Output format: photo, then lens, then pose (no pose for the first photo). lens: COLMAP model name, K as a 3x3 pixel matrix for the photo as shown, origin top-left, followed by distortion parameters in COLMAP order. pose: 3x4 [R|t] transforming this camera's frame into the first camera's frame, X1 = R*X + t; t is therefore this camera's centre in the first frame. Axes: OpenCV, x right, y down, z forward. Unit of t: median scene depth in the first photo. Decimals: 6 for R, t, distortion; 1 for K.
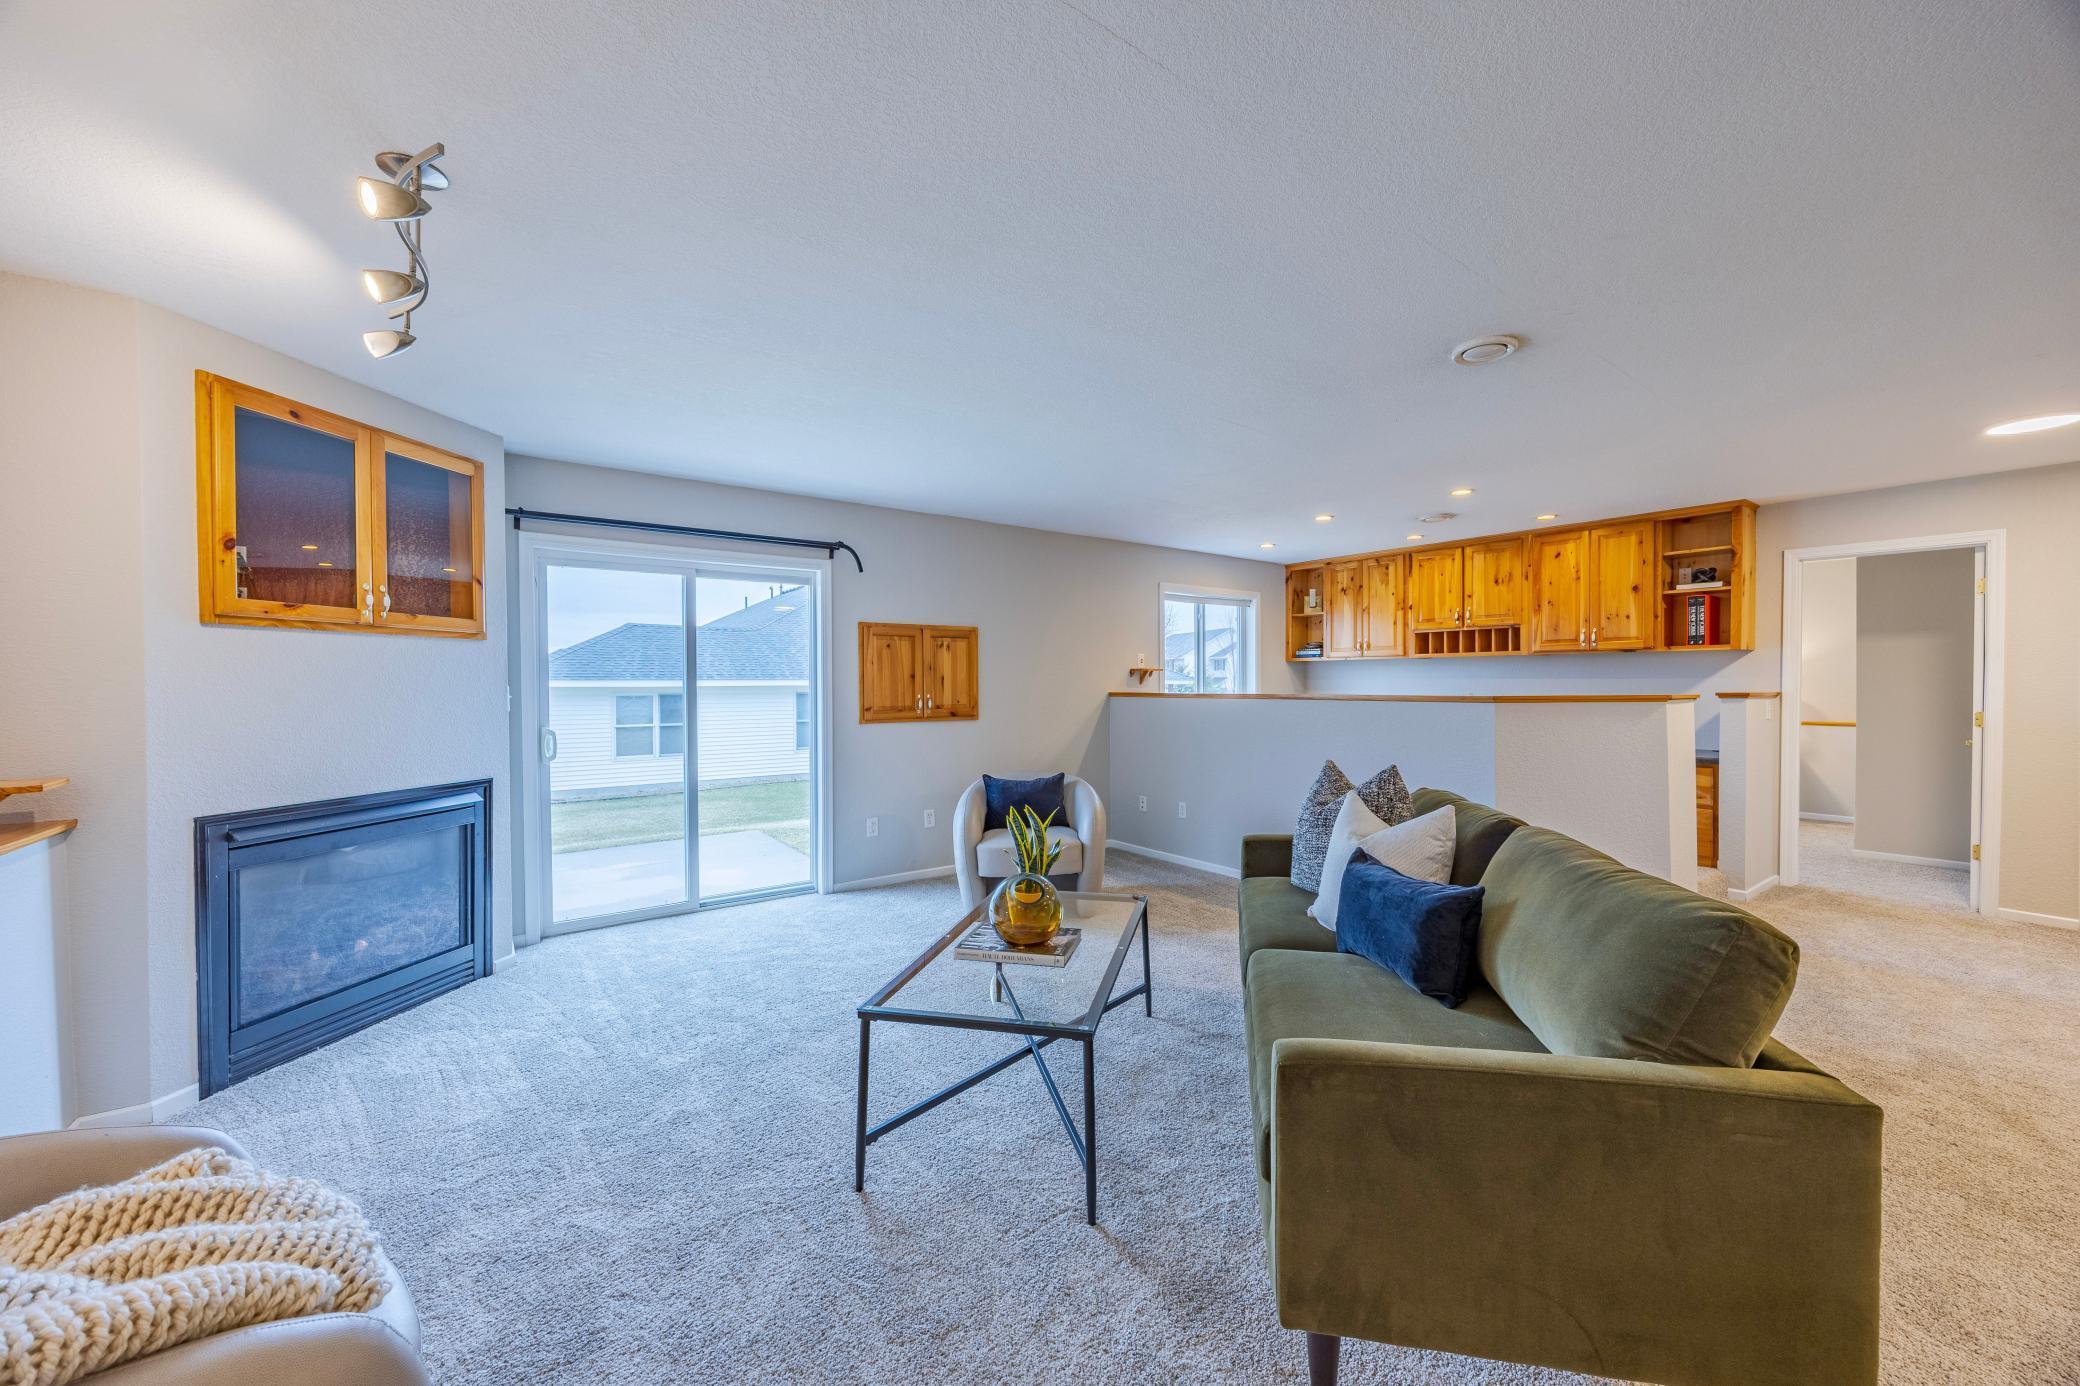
lens RADIAL K [[794.9, 0, 1056.6], [0, 794.9, 694.2], [0, 0, 1]] dist [-0.000748, 0.000067]
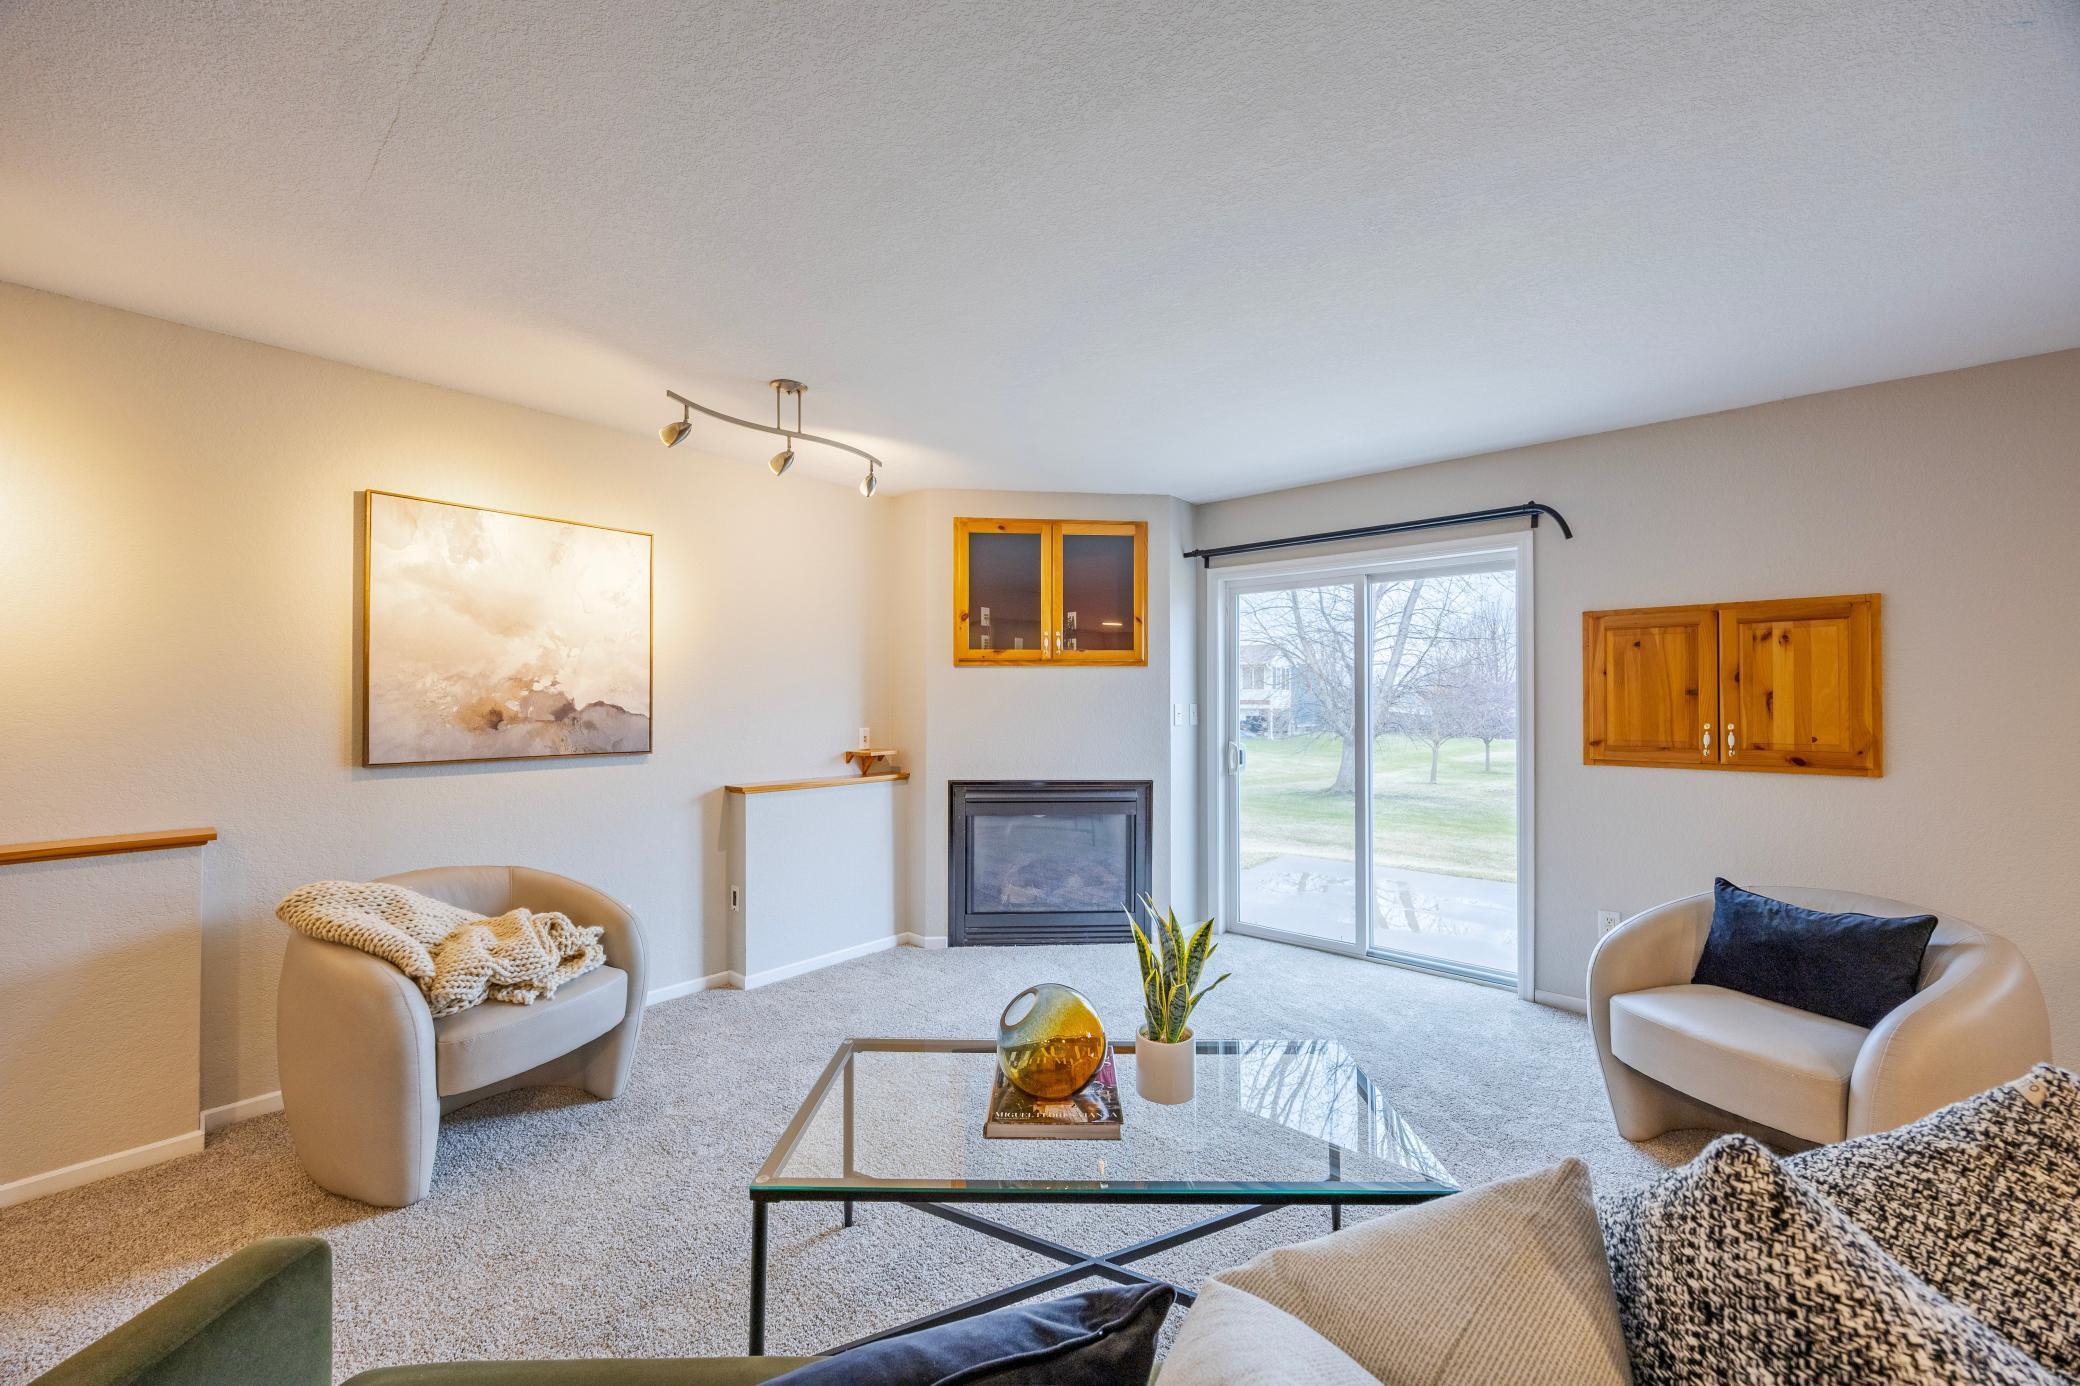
lens RADIAL K [[794.9, 0, 1056.6], [0, 794.9, 694.2], [0, 0, 1]] dist [-0.000748, 0.000067]
pose [[0.209564, -0.005774, -0.977778, 0.436568], [-0.016800, 0.999814, -0.009505, -0.010875], [0.977651, 0.018419, 0.209428, 0.599858]]
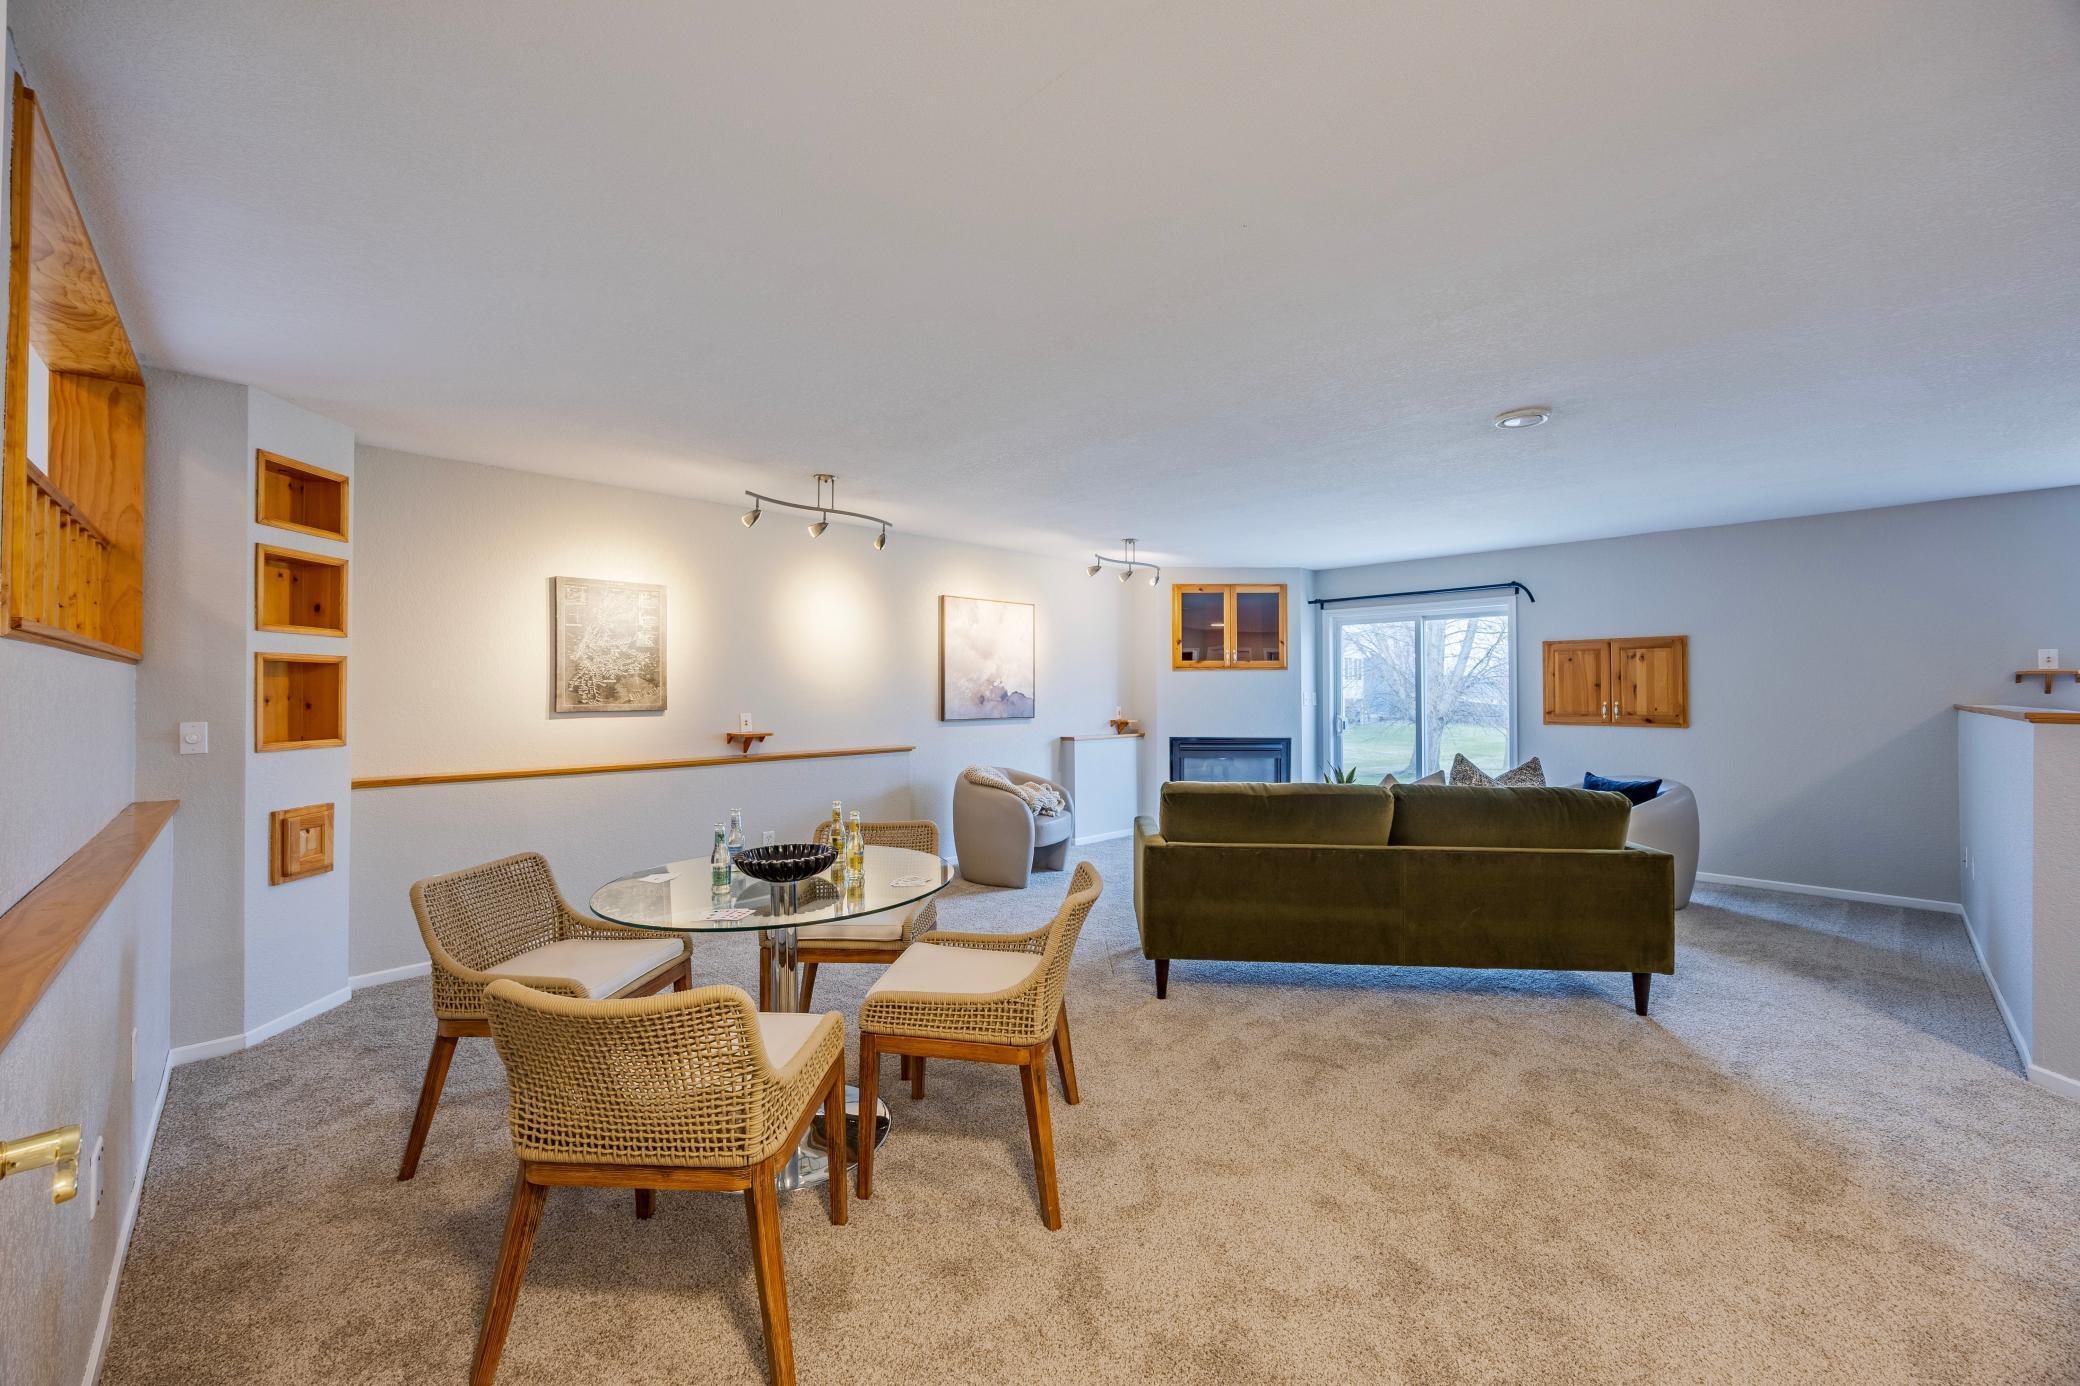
lens RADIAL K [[813.6, 0, 1032.1], [0, 813.6, 686.4], [0, 0, 1]] dist [-0.000879, -0.000003]
pose [[0.113708, -0.004698, -0.993503, 1.271417], [-0.015019, 0.999866, -0.006447, -0.002046], [0.993401, 0.015654, 0.113623, 0.106150]]
